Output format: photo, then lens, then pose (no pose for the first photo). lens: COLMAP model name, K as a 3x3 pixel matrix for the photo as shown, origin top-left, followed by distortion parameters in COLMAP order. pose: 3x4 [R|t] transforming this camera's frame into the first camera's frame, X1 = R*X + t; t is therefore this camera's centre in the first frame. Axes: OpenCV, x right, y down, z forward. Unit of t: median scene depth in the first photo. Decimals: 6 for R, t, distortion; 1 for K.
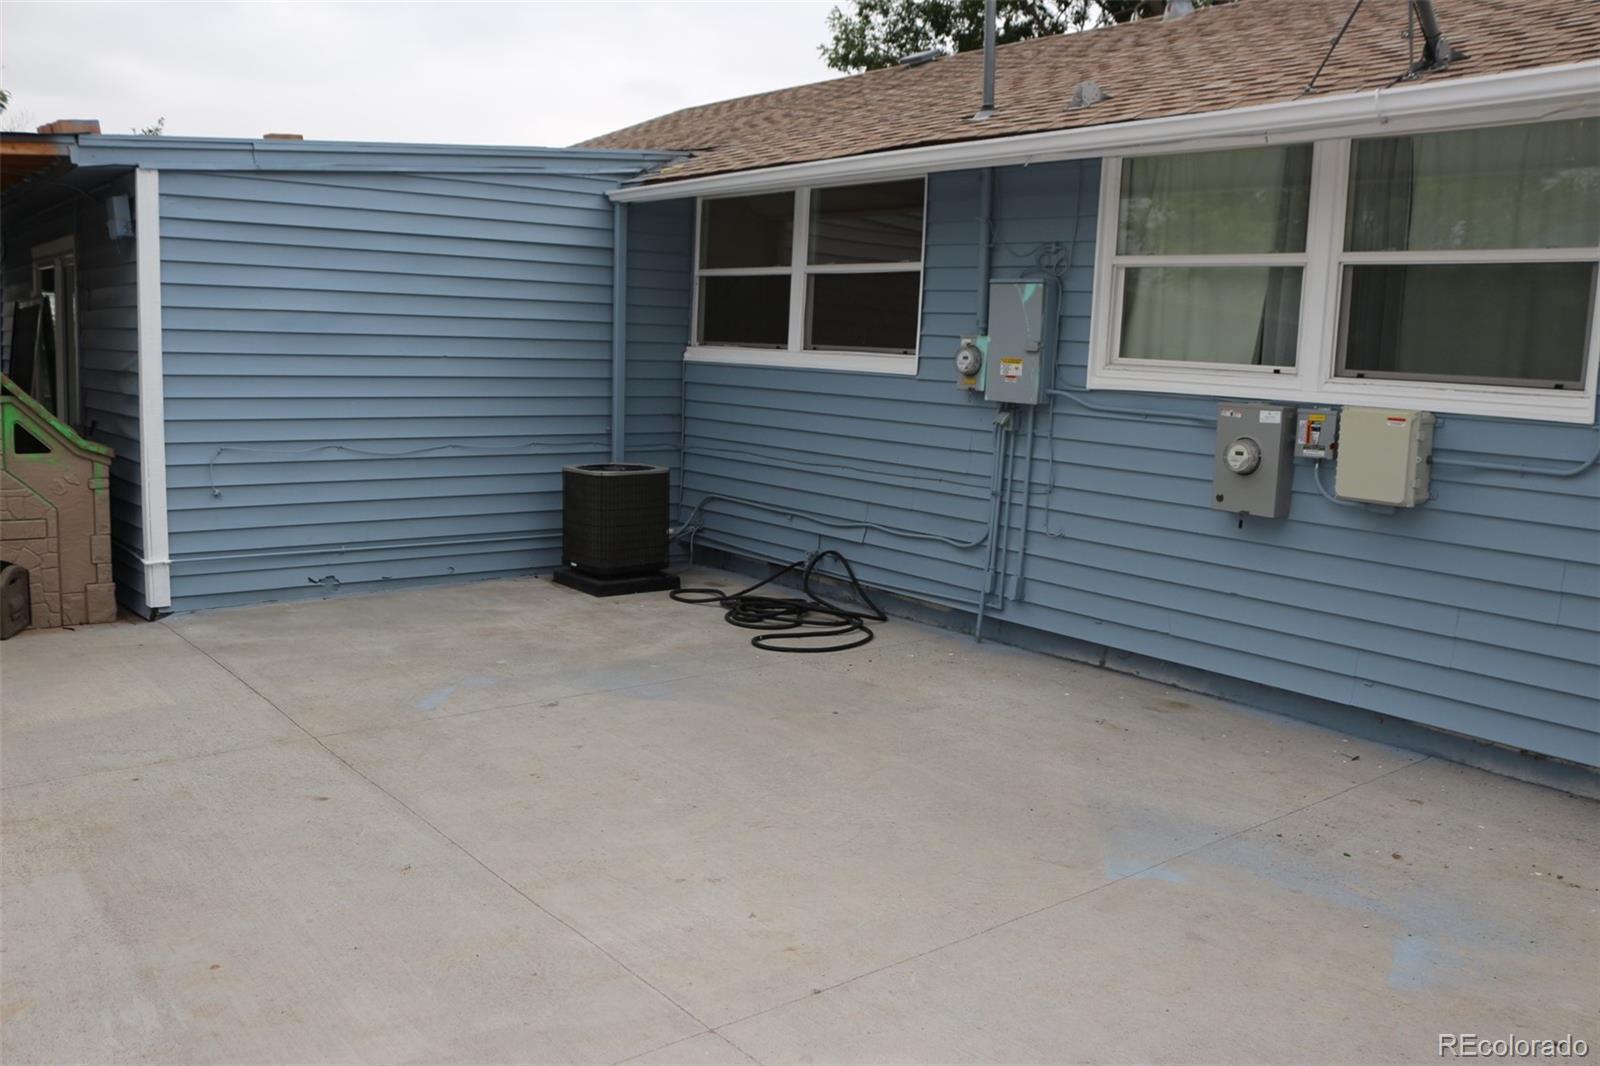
lens RADIAL K [[1334.0, 0, 800.0], [0, 1334.0, 533.0], [0, 0, 1]] dist [-0.147319, 0.124182]
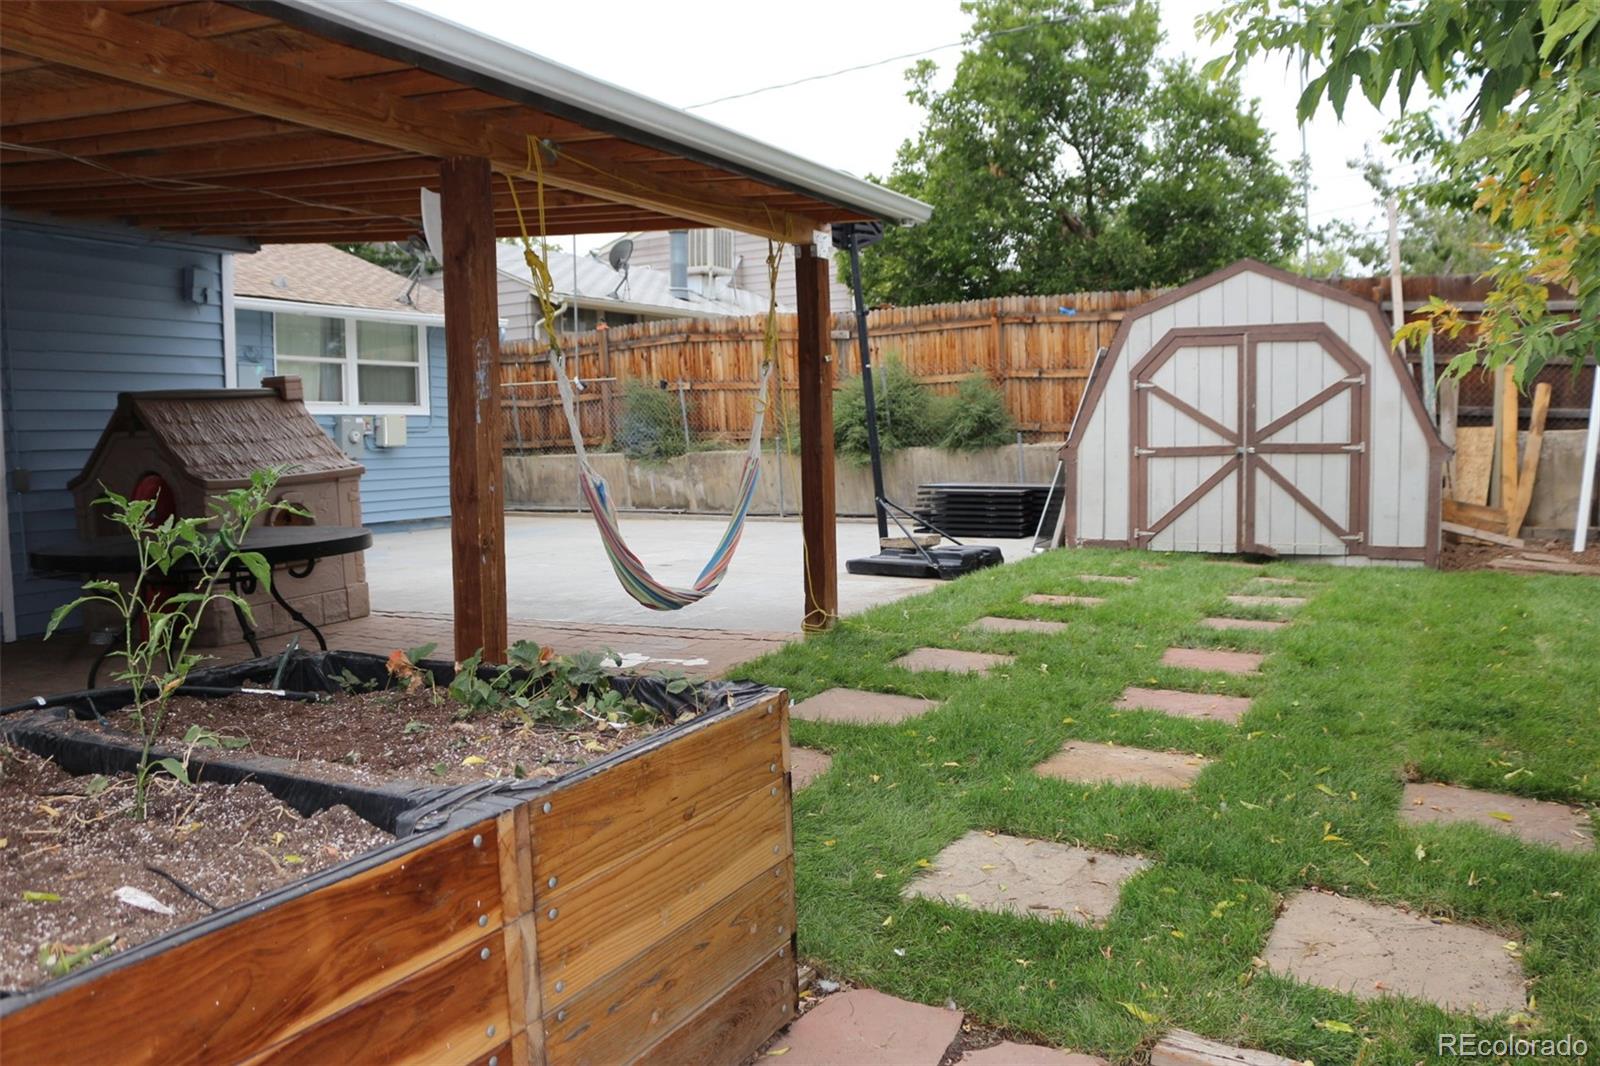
lens RADIAL K [[1334.0, 0, 800.0], [0, 1334.0, 533.0], [0, 0, 1]] dist [-0.147319, 0.124182]
pose [[-0.422157, -0.068838, 0.903905, -2.461212], [0.166536, 0.974253, 0.151974, -0.121277], [-0.891094, 0.214690, -0.399824, 1.325062]]
